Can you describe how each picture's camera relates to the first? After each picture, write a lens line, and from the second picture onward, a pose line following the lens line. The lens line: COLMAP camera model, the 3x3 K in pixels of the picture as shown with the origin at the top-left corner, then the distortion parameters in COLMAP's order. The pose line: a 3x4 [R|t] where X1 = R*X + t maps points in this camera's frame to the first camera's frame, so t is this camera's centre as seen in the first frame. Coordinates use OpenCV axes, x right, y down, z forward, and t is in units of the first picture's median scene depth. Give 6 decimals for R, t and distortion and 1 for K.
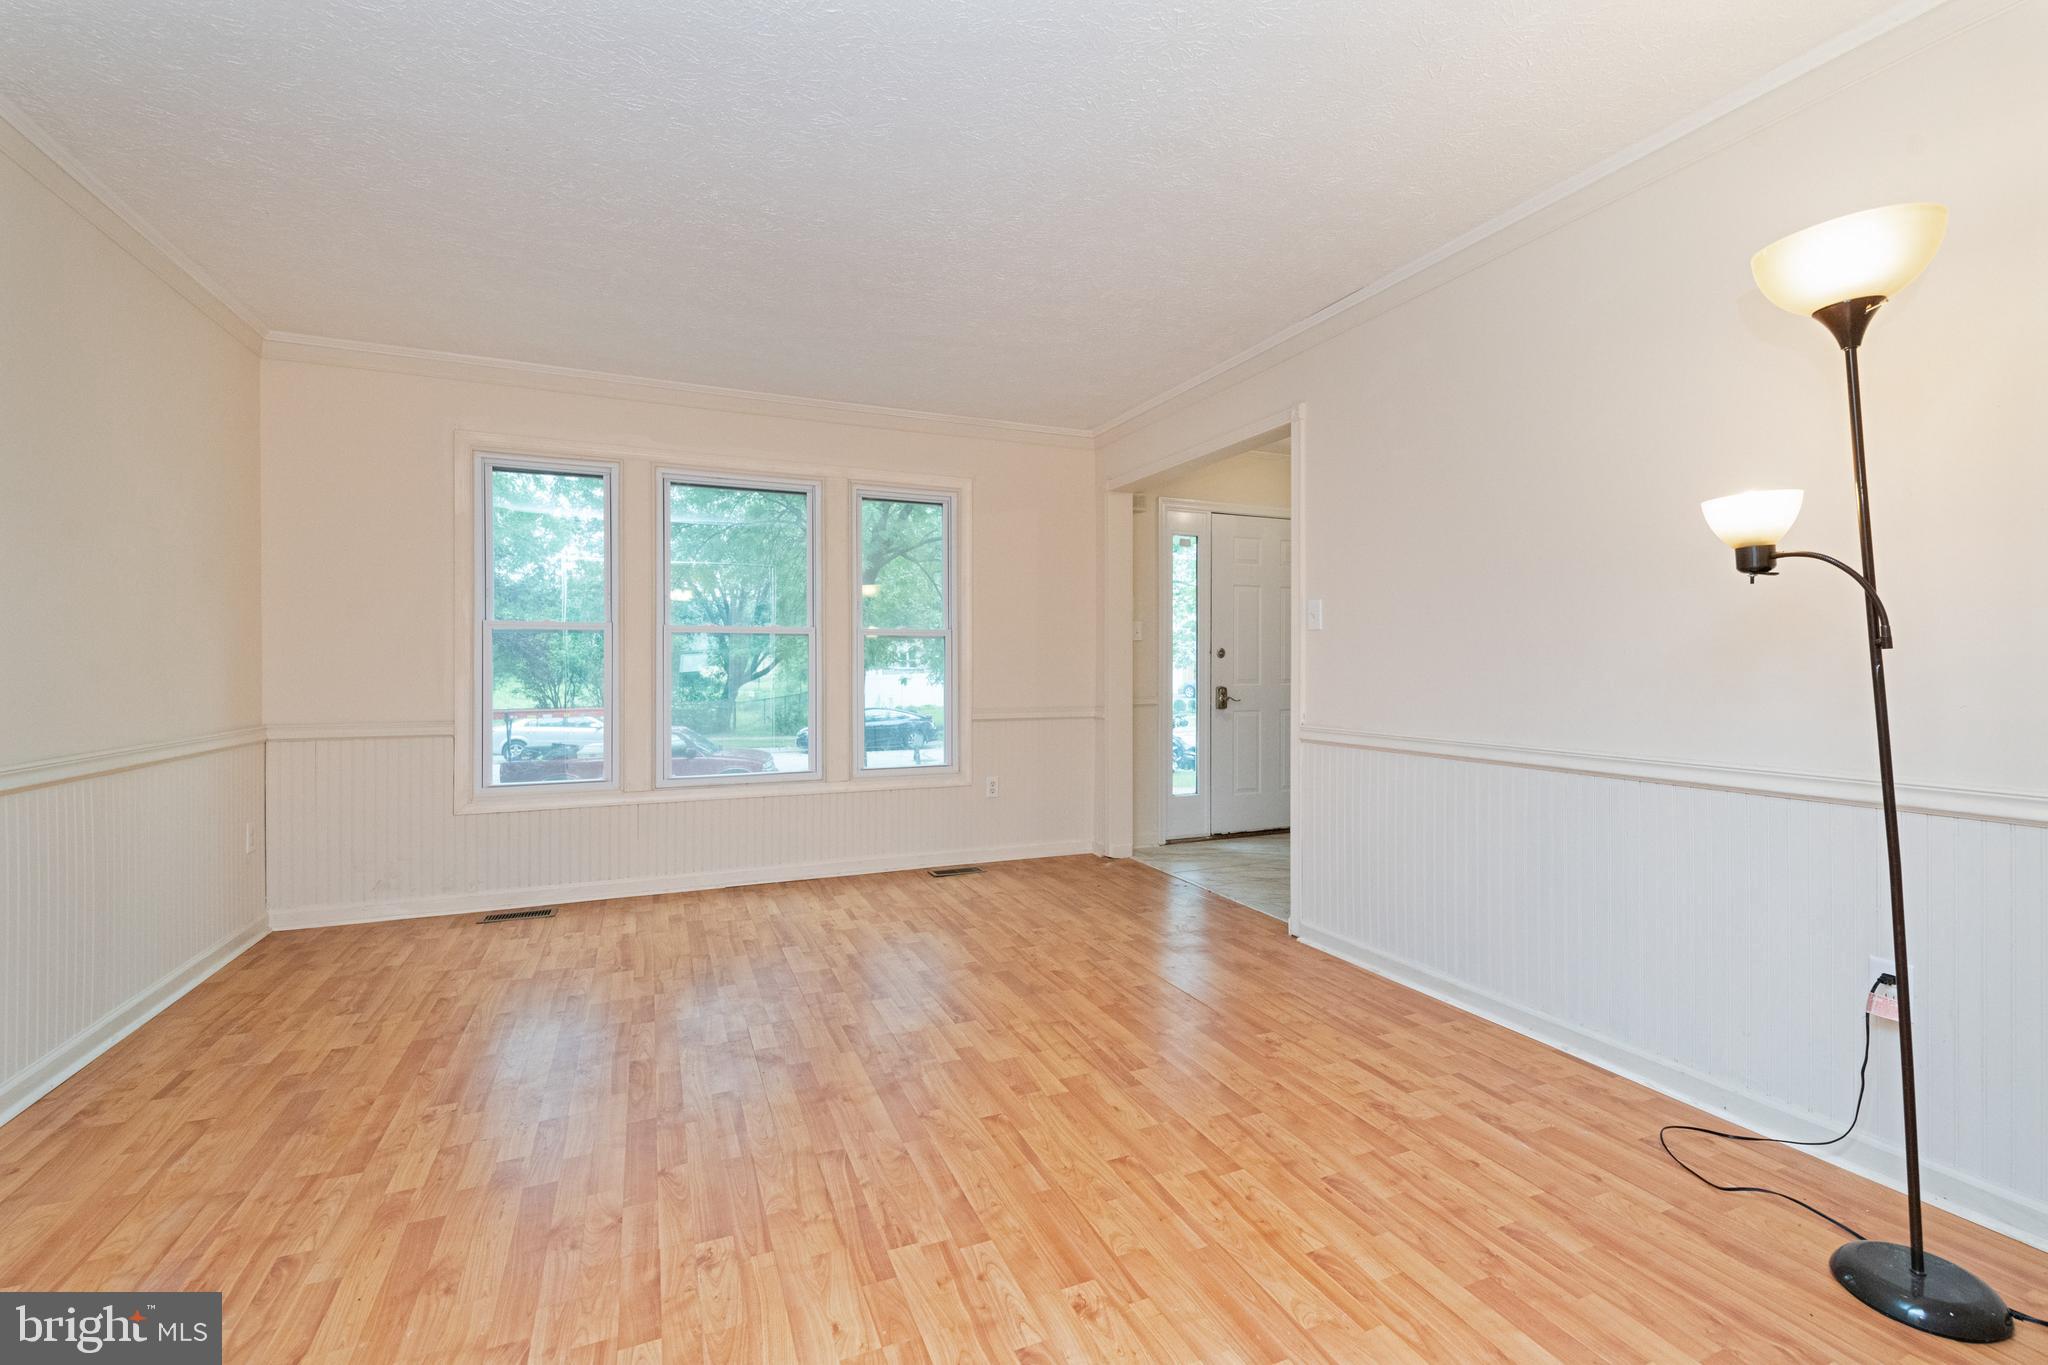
lens RADIAL K [[881.7, 0, 1026.7], [0, 881.7, 675.4], [0, 0, 1]] dist [0.001519, -0.002624]
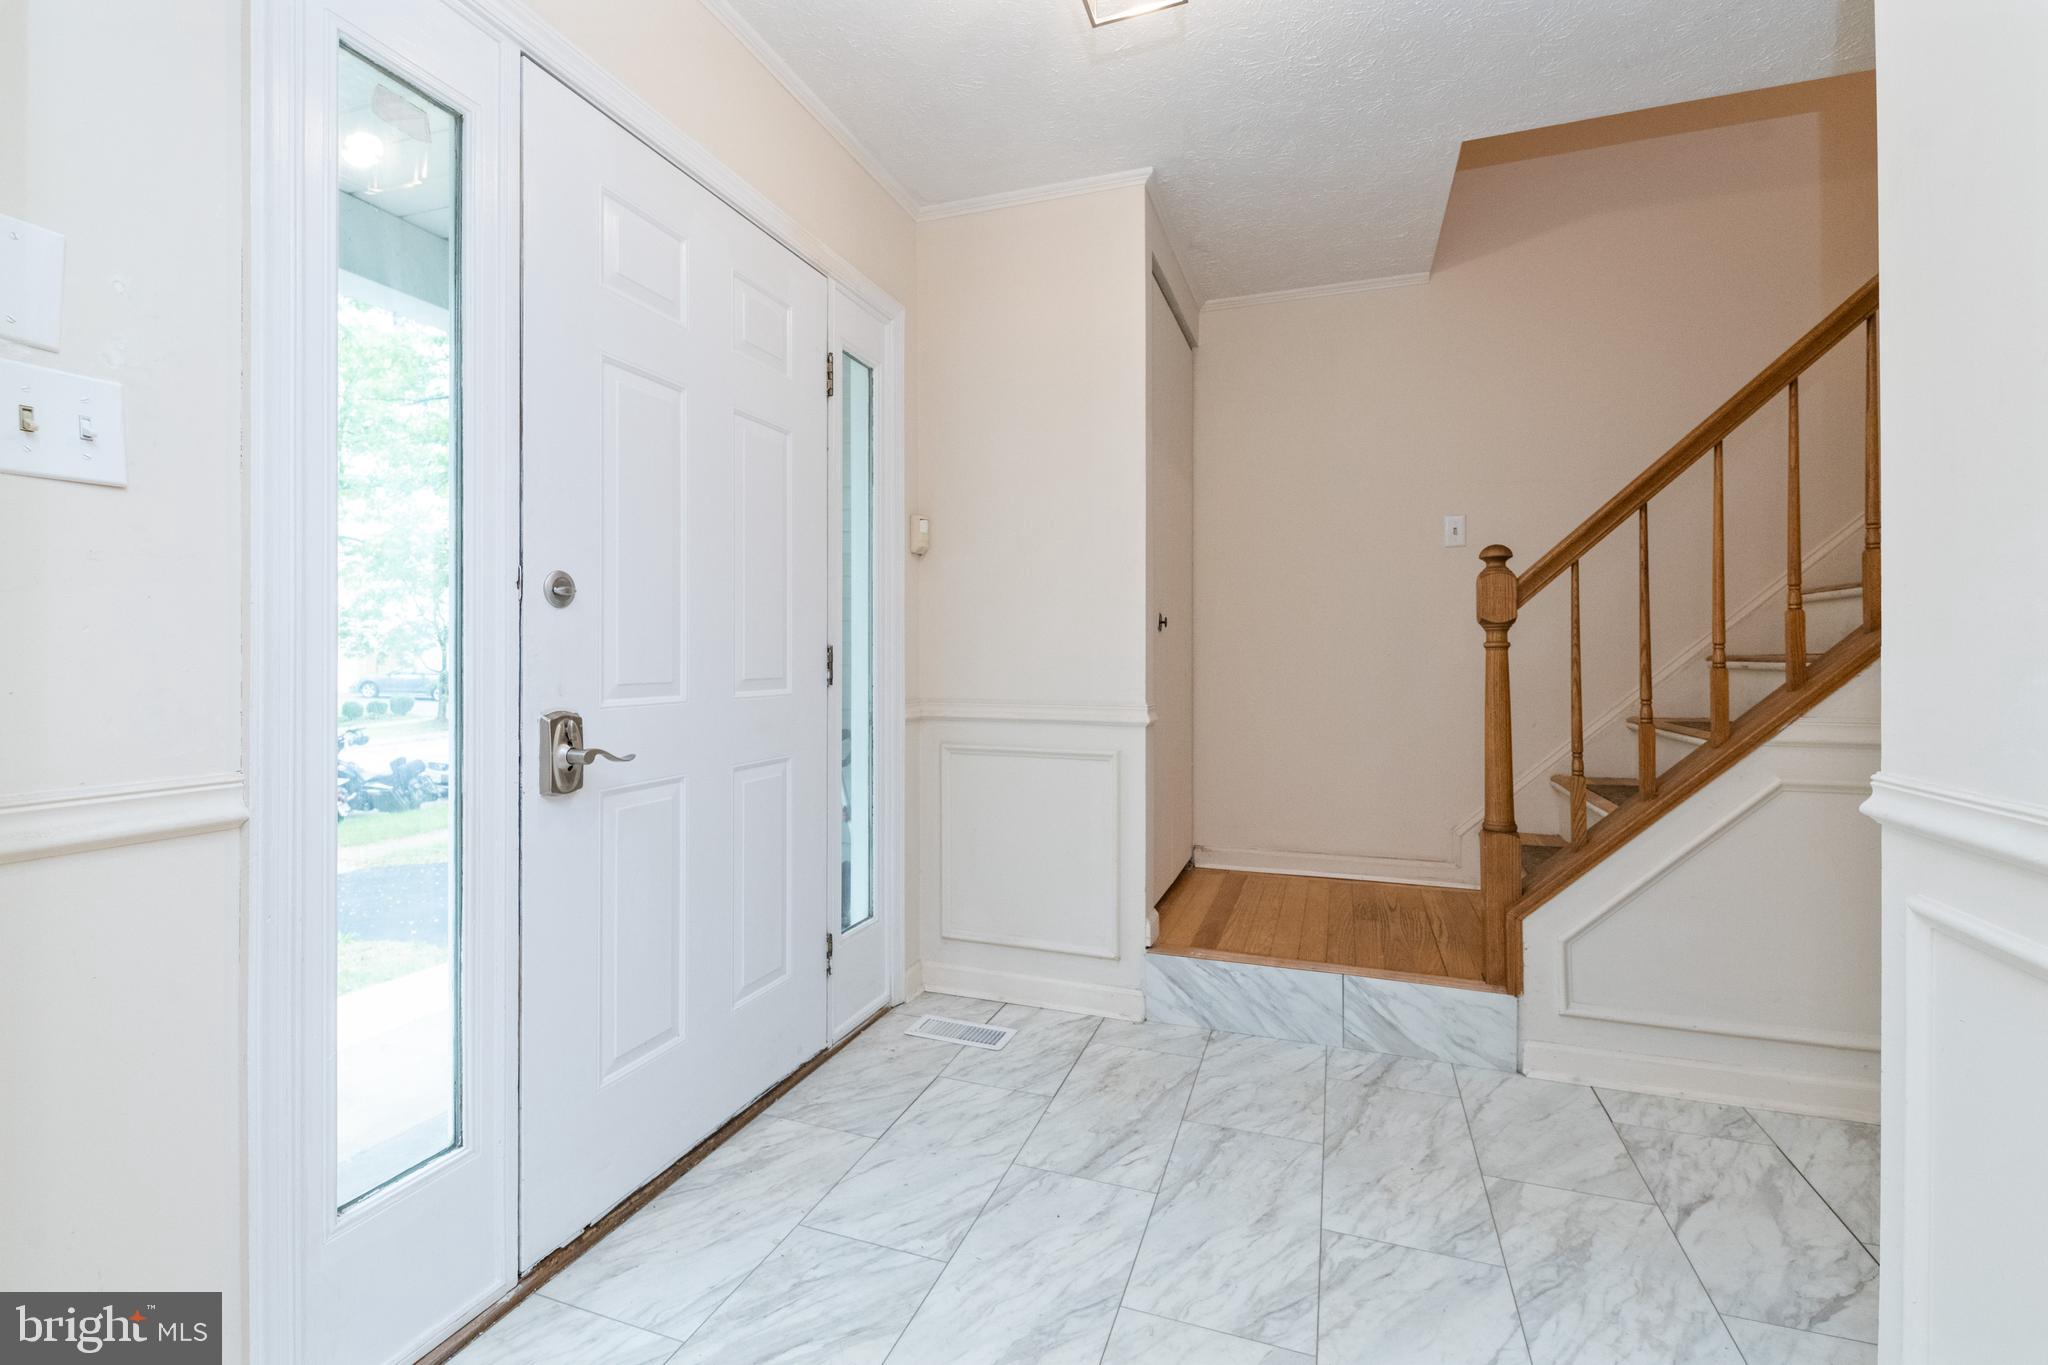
lens RADIAL K [[881.7, 0, 1023.0], [0, 881.7, 667.2], [0, 0, 1]] dist [0.001519, -0.002624]
pose [[0.679587, -0.001708, 0.733593, 0.118292], [0.000397, 0.999998, 0.001961, -0.001762], [-0.733595, -0.001042, 0.679586, 0.713099]]
